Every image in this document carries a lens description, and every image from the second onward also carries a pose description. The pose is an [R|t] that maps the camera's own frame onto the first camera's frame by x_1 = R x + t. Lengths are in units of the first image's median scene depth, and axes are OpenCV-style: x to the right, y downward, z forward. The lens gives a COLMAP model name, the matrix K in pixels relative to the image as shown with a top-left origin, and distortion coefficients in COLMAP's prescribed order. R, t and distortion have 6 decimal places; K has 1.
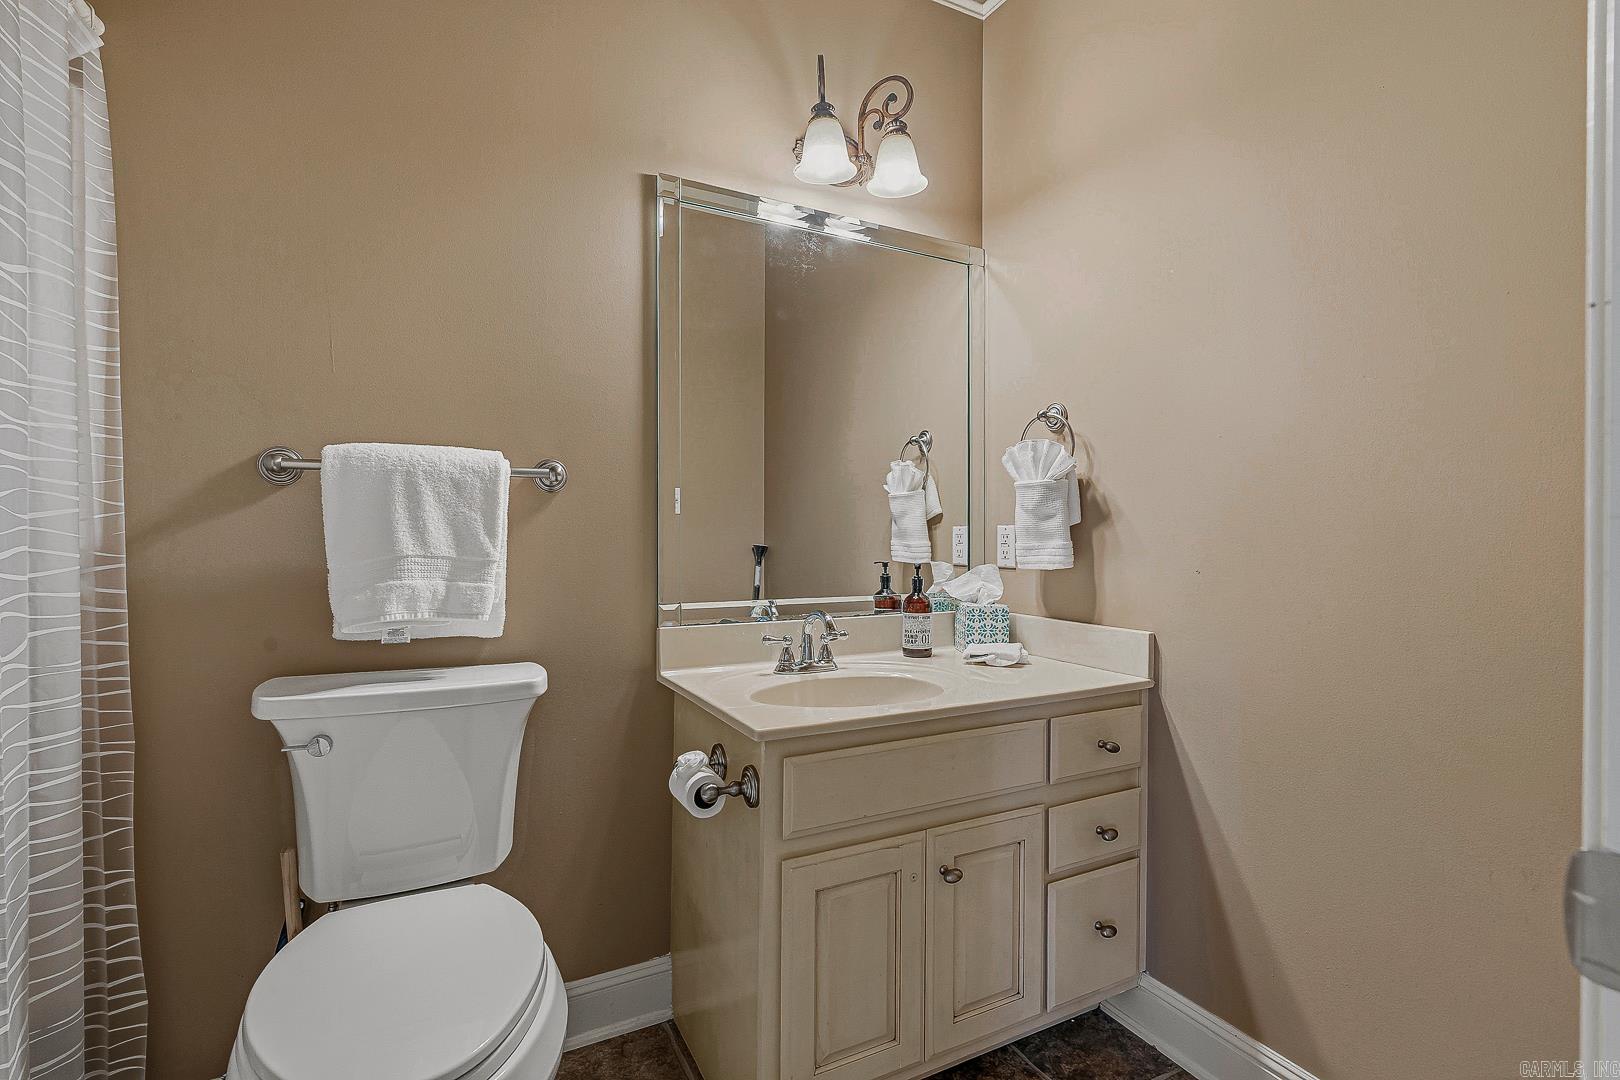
lens RADIAL K [[732.4, 0, 807.5], [0, 732.4, 537.3], [0, 0, 1]] dist [-0.001319, 0.000714]
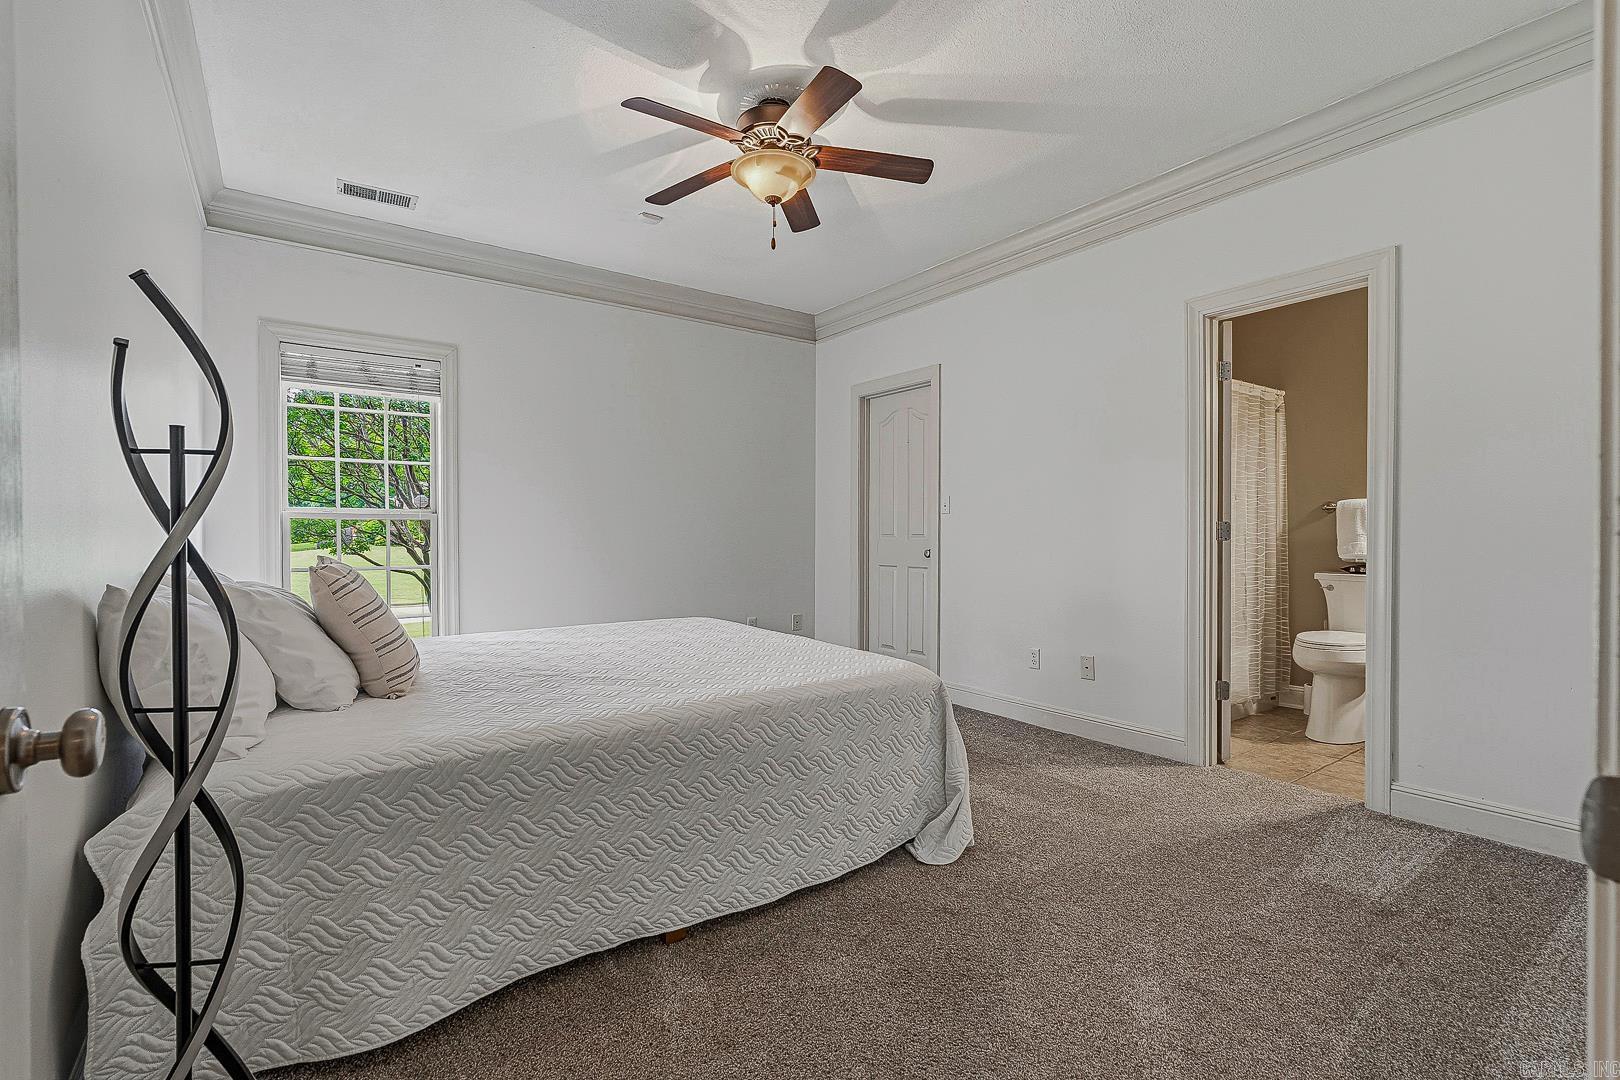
lens RADIAL K [[732.4, 0, 808.9], [0, 732.4, 537.1], [0, 0, 1]] dist [-0.001319, 0.000714]
pose [[0.145877, 0.004670, -0.989292, 2.438385], [-0.011195, 0.999933, 0.003070, 0.055351], [0.989239, 0.010628, 0.145920, -1.983352]]
